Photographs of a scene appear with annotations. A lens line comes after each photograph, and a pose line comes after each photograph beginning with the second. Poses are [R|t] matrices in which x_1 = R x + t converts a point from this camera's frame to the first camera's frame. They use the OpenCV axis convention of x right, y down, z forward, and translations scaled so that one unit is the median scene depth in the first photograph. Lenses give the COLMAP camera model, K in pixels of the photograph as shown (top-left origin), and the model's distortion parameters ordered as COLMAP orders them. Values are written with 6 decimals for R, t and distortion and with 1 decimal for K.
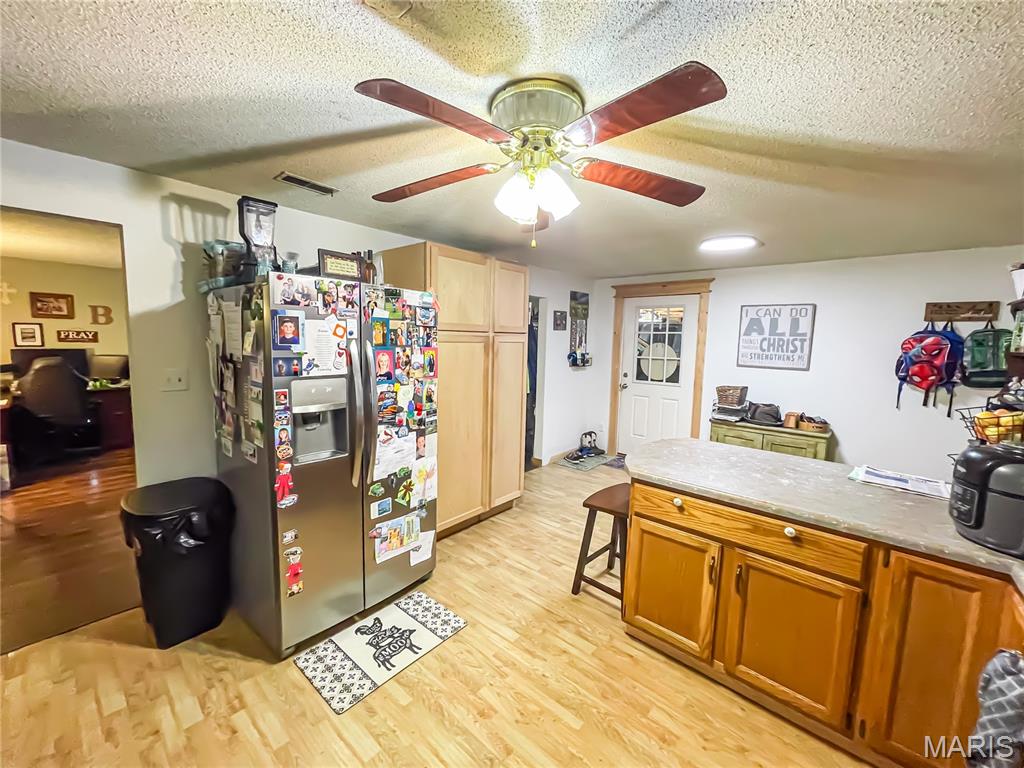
lens RADIAL K [[412.6, 0, 510.9], [0, 412.6, 381.1], [0, 0, 1]] dist [-0.010185, 0.005625]
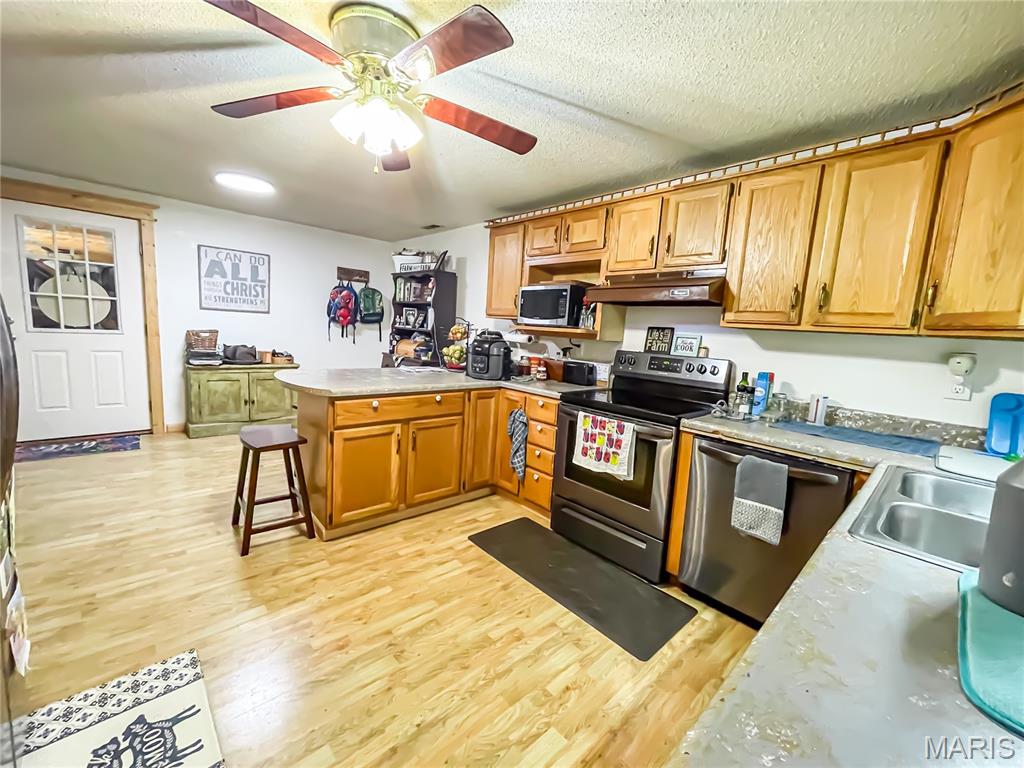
lens RADIAL K [[412.6, 0, 510.9], [0, 412.6, 381.1], [0, 0, 1]] dist [-0.010185, 0.005625]
pose [[0.110440, -0.147921, 0.982814, -0.398624], [0.042107, 0.988671, 0.144071, 0.026320], [-0.992990, 0.025472, 0.115417, 0.209052]]
